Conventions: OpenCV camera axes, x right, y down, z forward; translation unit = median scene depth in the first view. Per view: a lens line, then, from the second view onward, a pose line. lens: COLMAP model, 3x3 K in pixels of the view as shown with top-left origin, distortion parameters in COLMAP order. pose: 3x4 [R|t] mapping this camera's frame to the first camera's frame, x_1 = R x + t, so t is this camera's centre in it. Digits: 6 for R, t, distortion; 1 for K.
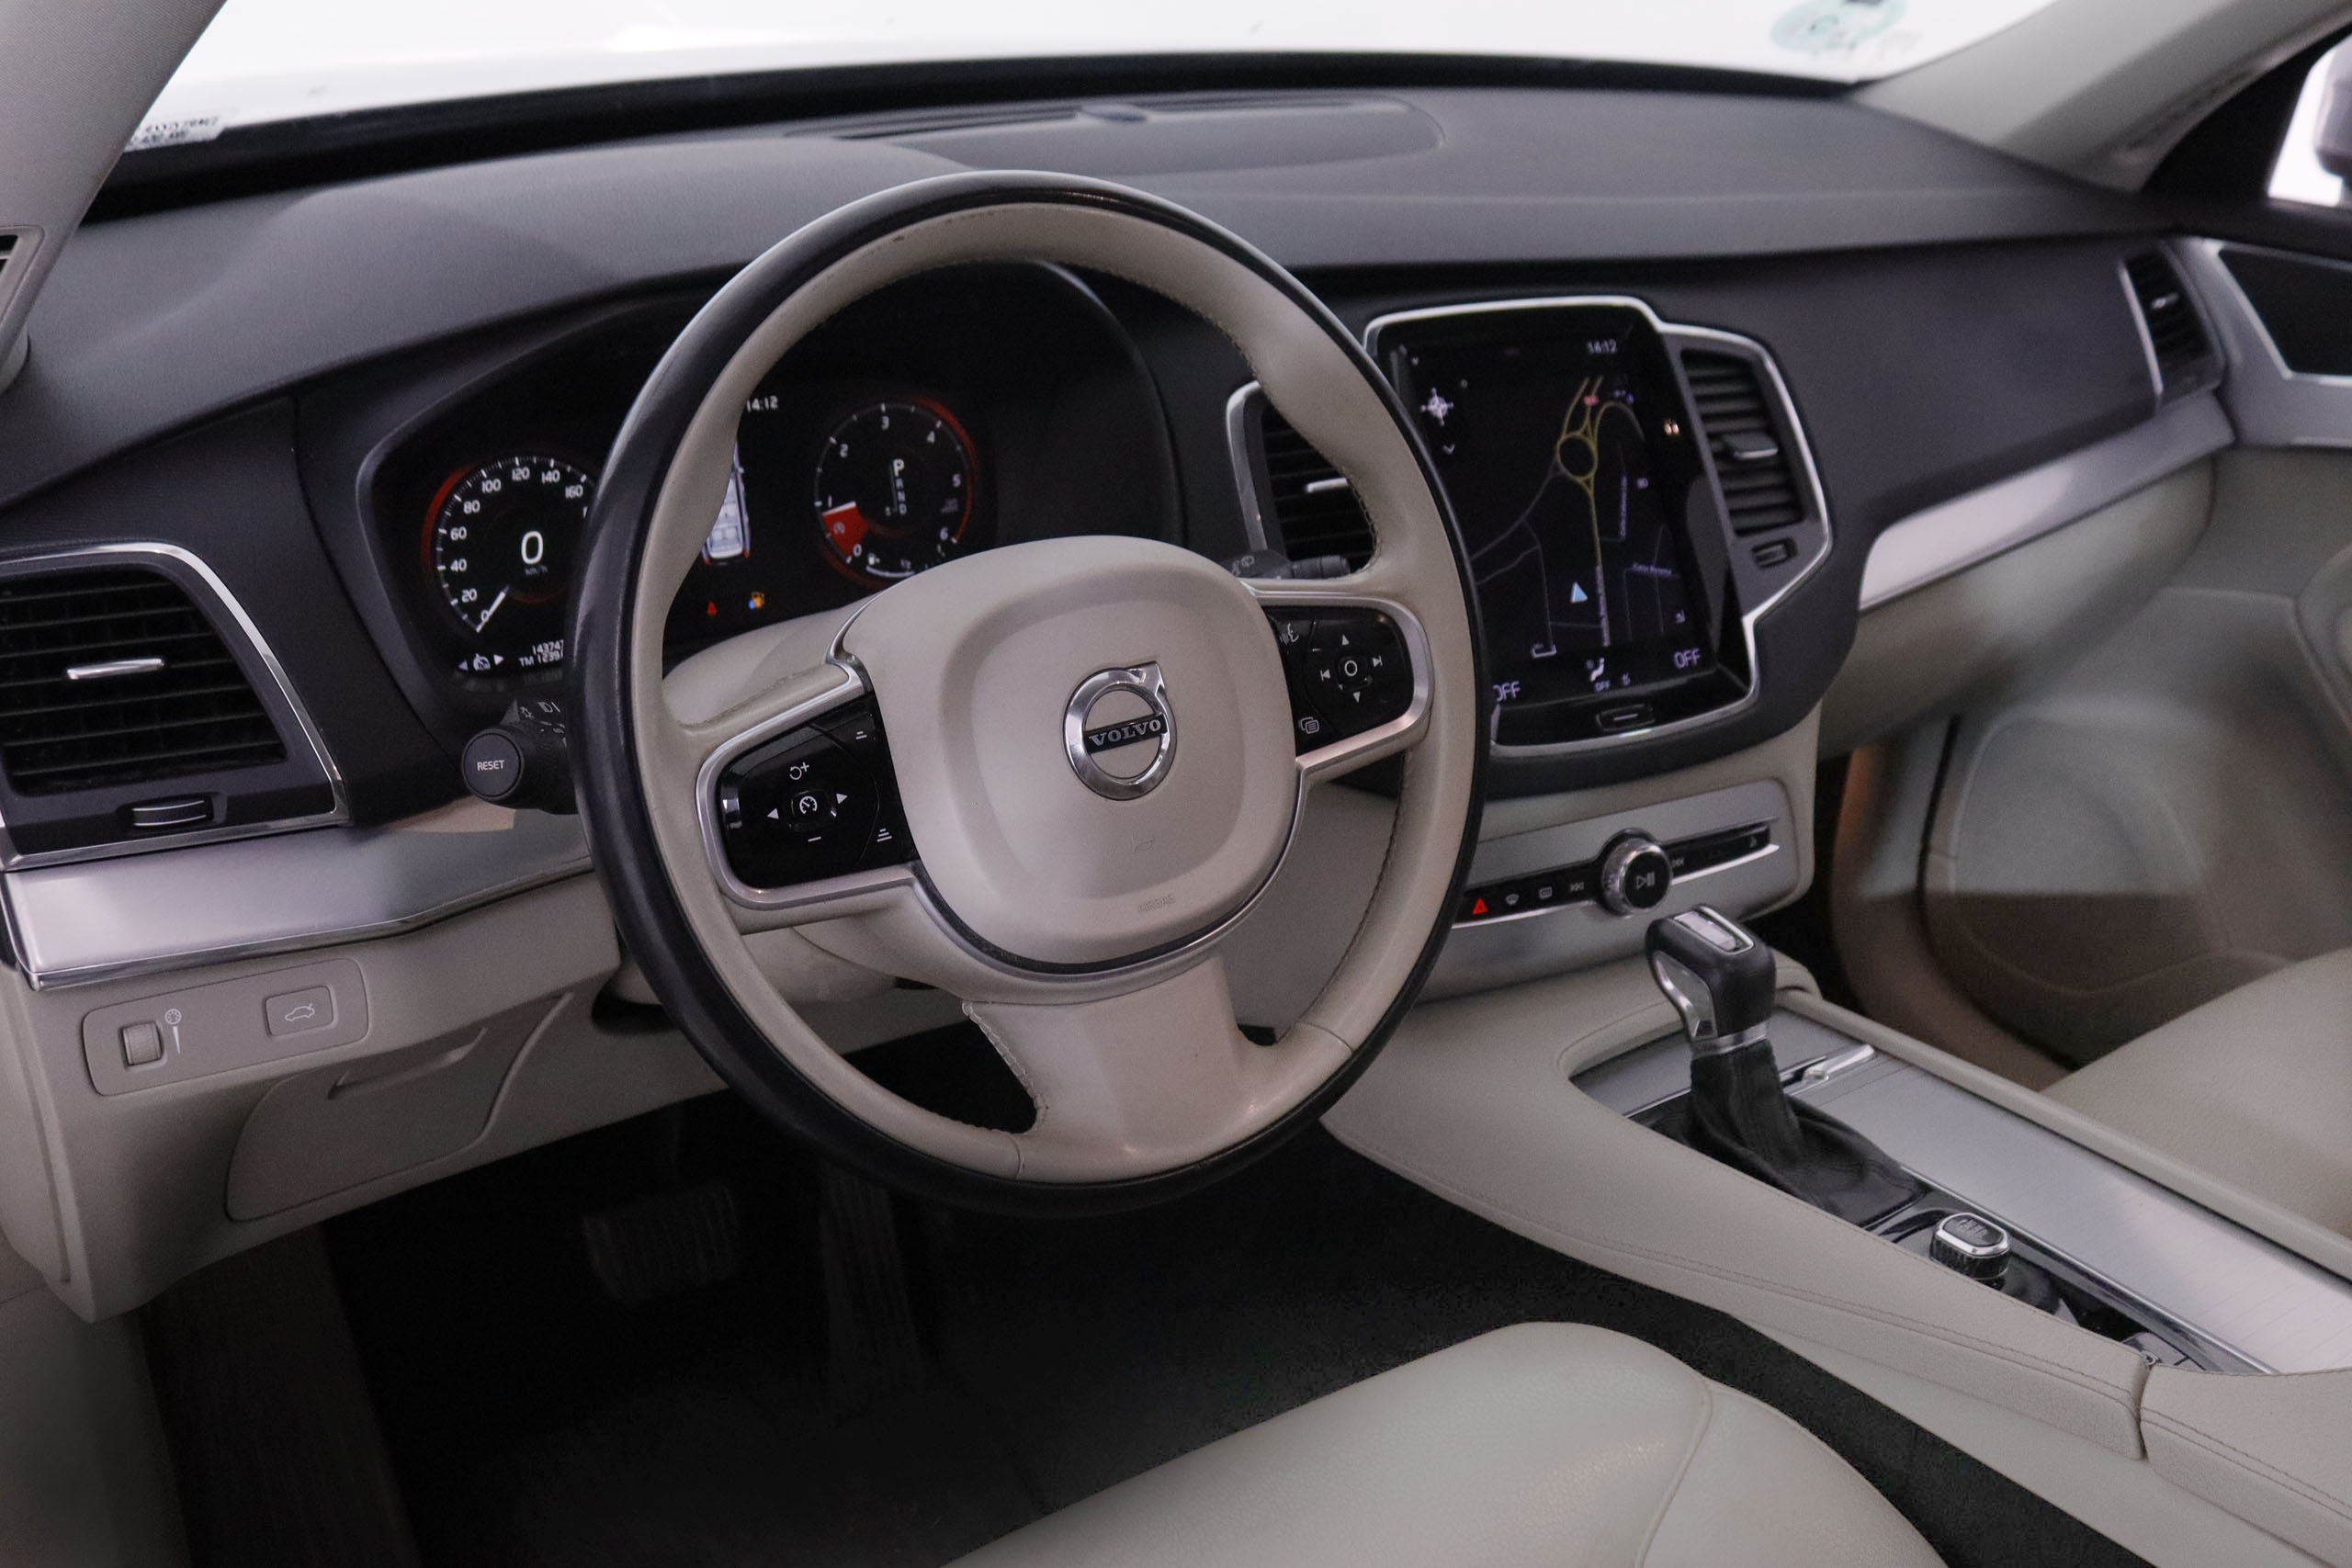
lens RADIAL K [[2205.9, 0, 1174.5], [0, 2205.9, 781.4], [0, 0, 1]] dist [-0.110725, -0.000262]
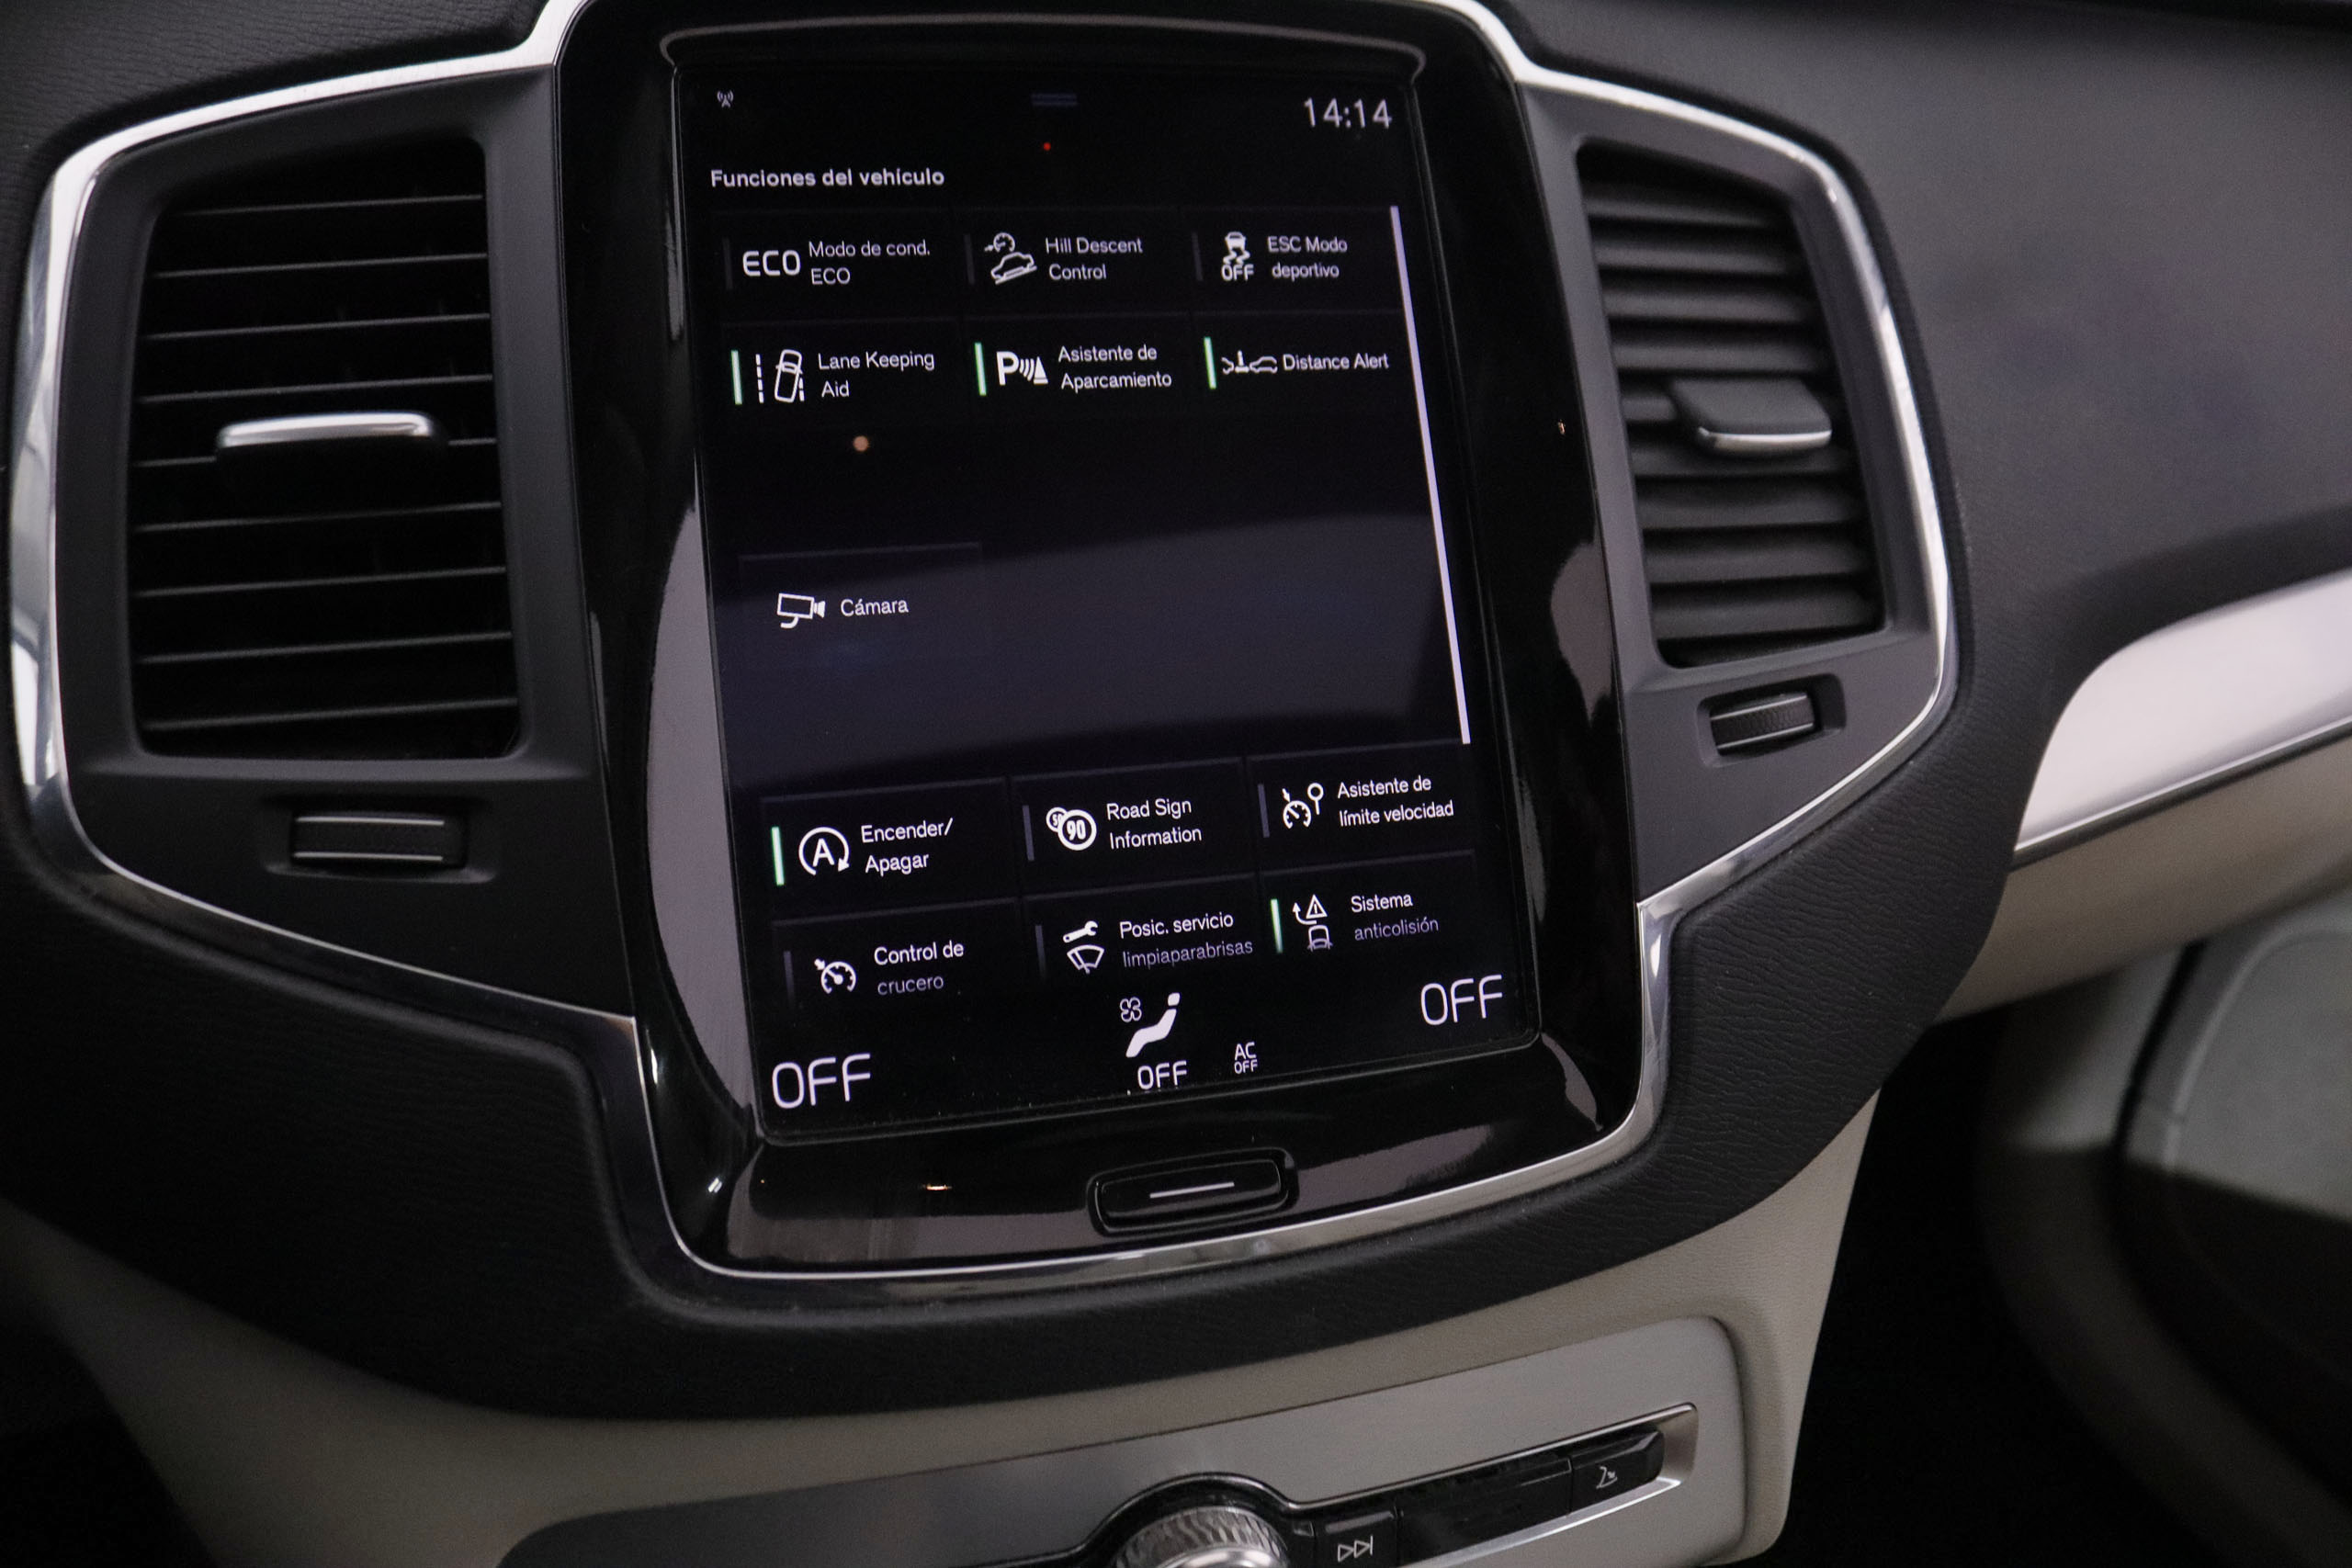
lens RADIAL K [[1848.3, 0, 1176.0], [0, 1848.3, 784.0], [0, 0, 1]] dist [-0.142284, 0.084488]
pose [[0.979392, 0.108923, -0.170080, 0.228479], [-0.101055, 0.993399, 0.054279, -0.098991], [0.174870, -0.035973, 0.983934, 0.681508]]
